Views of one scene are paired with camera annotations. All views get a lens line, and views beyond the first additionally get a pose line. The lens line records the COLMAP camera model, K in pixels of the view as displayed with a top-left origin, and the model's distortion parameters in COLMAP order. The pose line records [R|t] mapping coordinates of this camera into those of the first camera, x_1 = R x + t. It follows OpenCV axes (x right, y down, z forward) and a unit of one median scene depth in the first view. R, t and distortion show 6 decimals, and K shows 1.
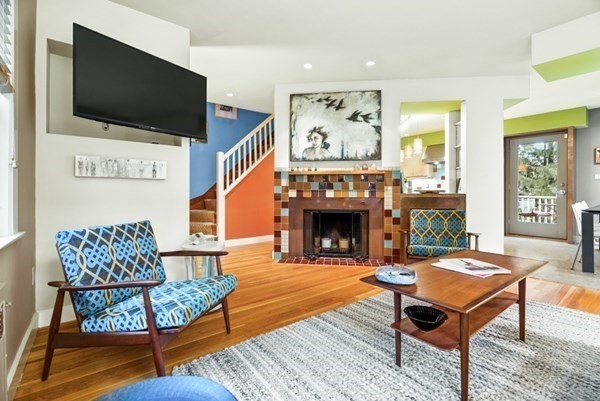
lens RADIAL K [[281.6, 0, 301.6], [0, 281.6, 194.0], [0, 0, 1]] dist [-0.011555, -0.000151]
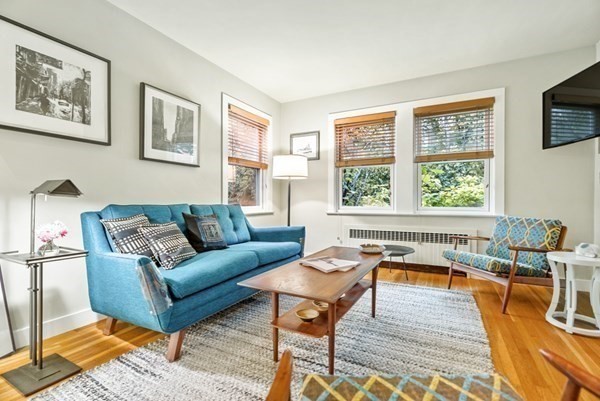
lens RADIAL K [[278.7, 0, 310.8], [0, 278.7, 201.2], [0, 0, 1]] dist [0.000306, 0.000218]
pose [[-0.903112, 0.000155, -0.429405, 0.473085], [-0.002763, 0.999977, 0.006172, 0.004874], [0.429396, 0.006761, -0.903091, 0.816548]]
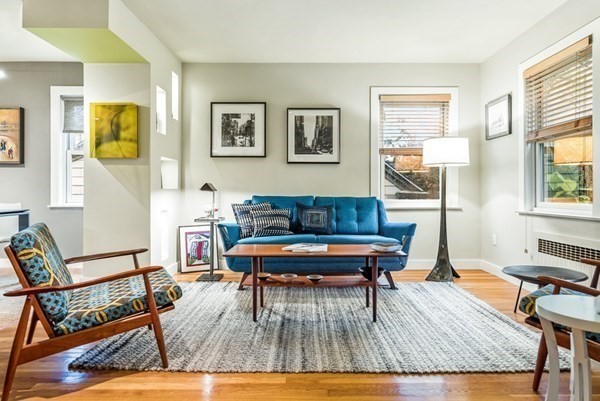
lens RADIAL K [[382.9, 0, 300.0], [0, 382.9, 200.5], [0, 0, 1]] dist [-0.001218, -0.000695]
pose [[-0.788557, -0.015837, 0.614758, -0.179286], [0.001621, 0.999611, 0.027831, -0.001689], [-0.614960, 0.022943, -0.788225, 0.997171]]
